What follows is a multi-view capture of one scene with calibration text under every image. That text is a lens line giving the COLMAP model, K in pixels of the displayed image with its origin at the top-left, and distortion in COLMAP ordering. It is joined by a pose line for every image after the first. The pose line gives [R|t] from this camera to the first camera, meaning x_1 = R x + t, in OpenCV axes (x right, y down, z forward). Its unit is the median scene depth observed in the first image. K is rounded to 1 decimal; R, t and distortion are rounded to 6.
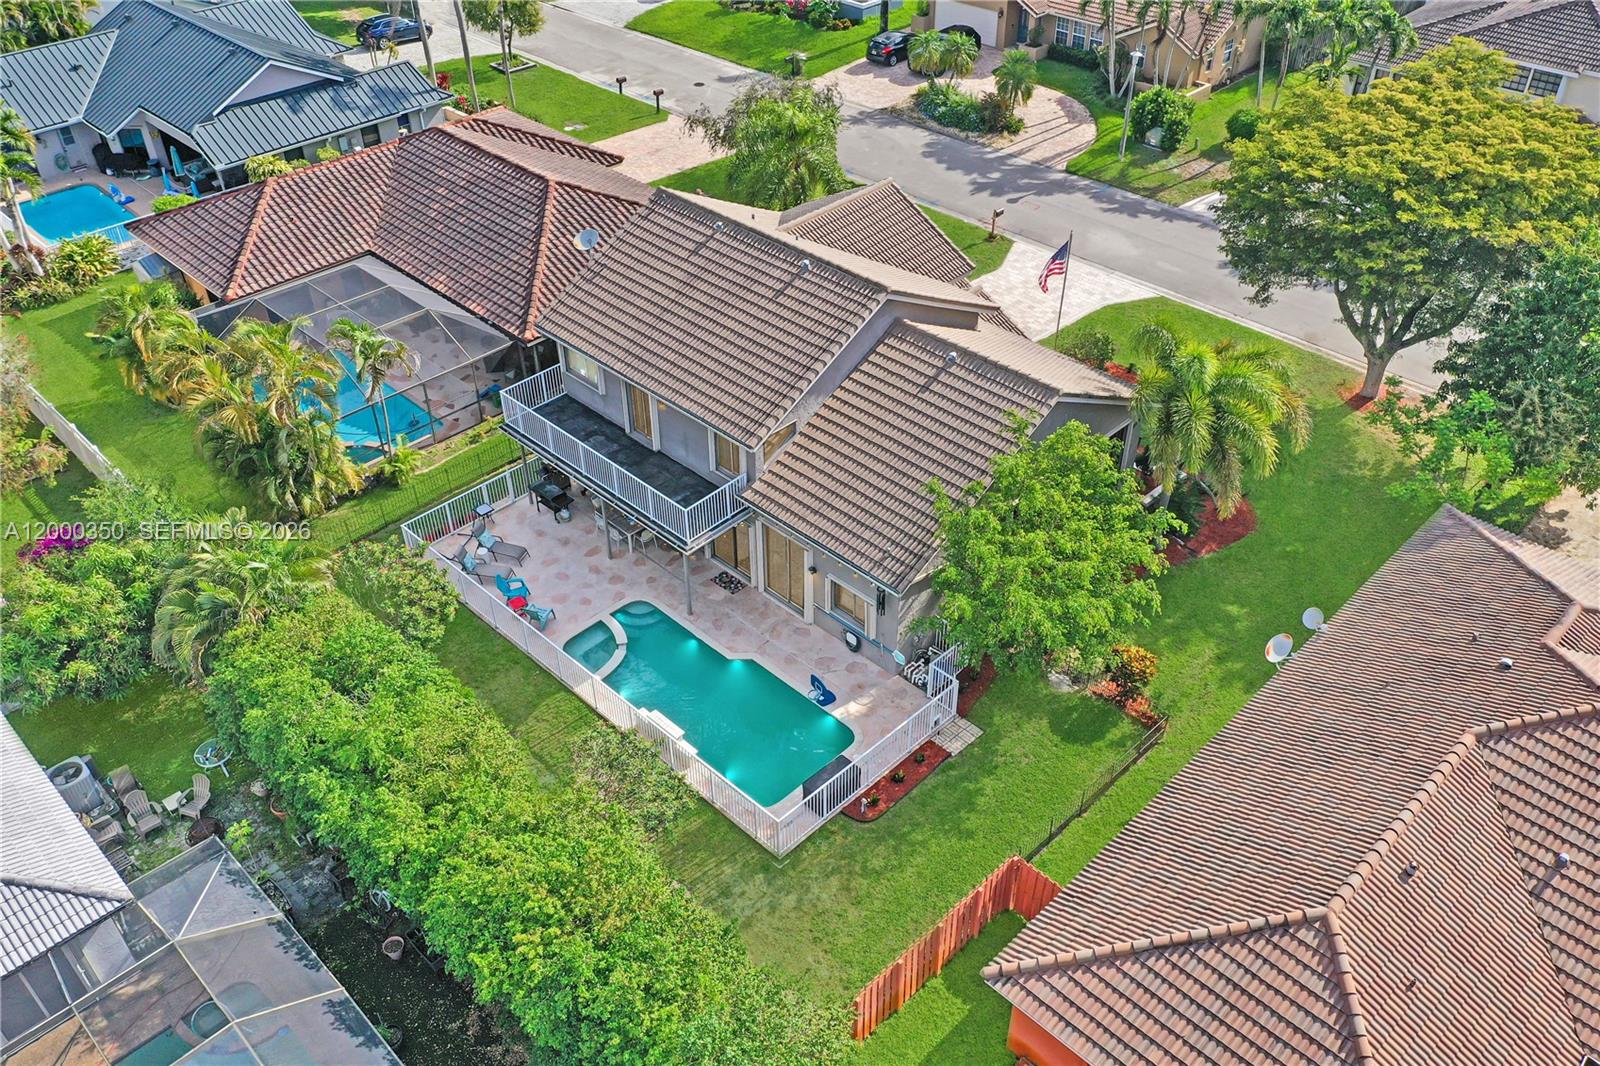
lens RADIAL K [[1281.1, 0, 802.4], [0, 1281.1, 537.1], [0, 0, 1]] dist [0.000286, 0.001243]
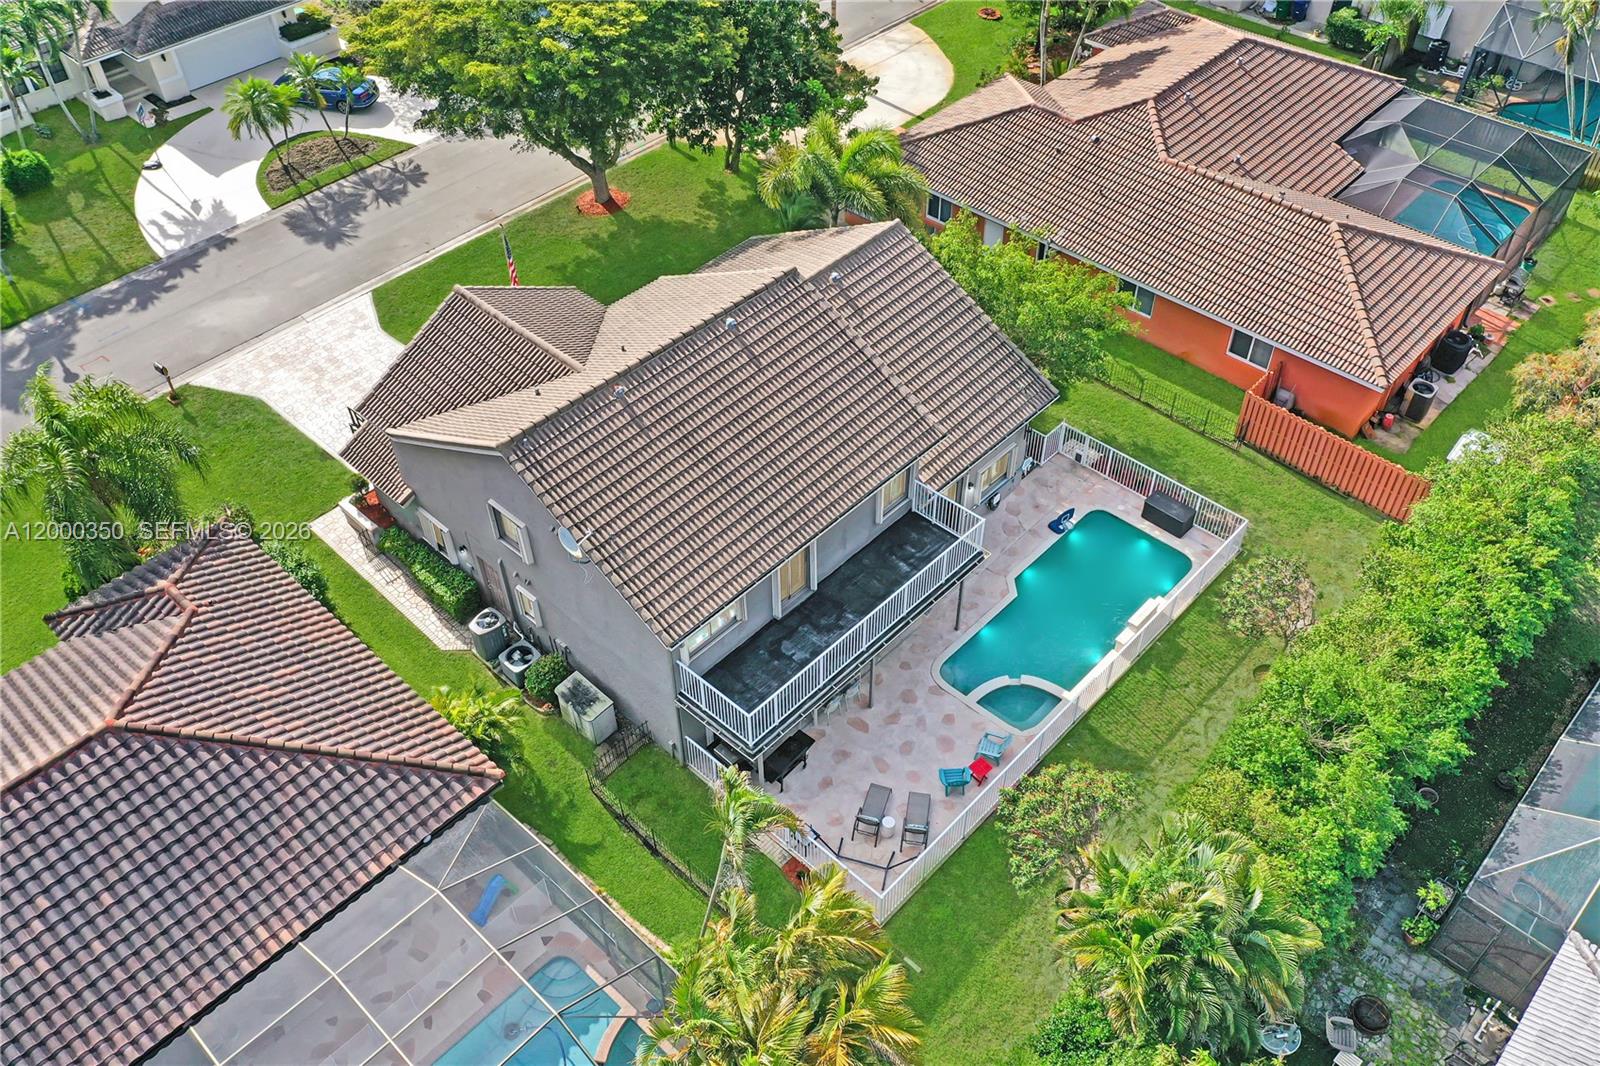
lens RADIAL K [[1281.1, 0, 794.3], [0, 1281.1, 523.2], [0, 0, 1]] dist [0.000286, 0.001243]
pose [[-0.024754, -0.694874, 0.718706, -0.787011], [0.631248, 0.546608, 0.550224, -0.643500], [-0.775186, 0.467302, 0.425106, 0.709214]]
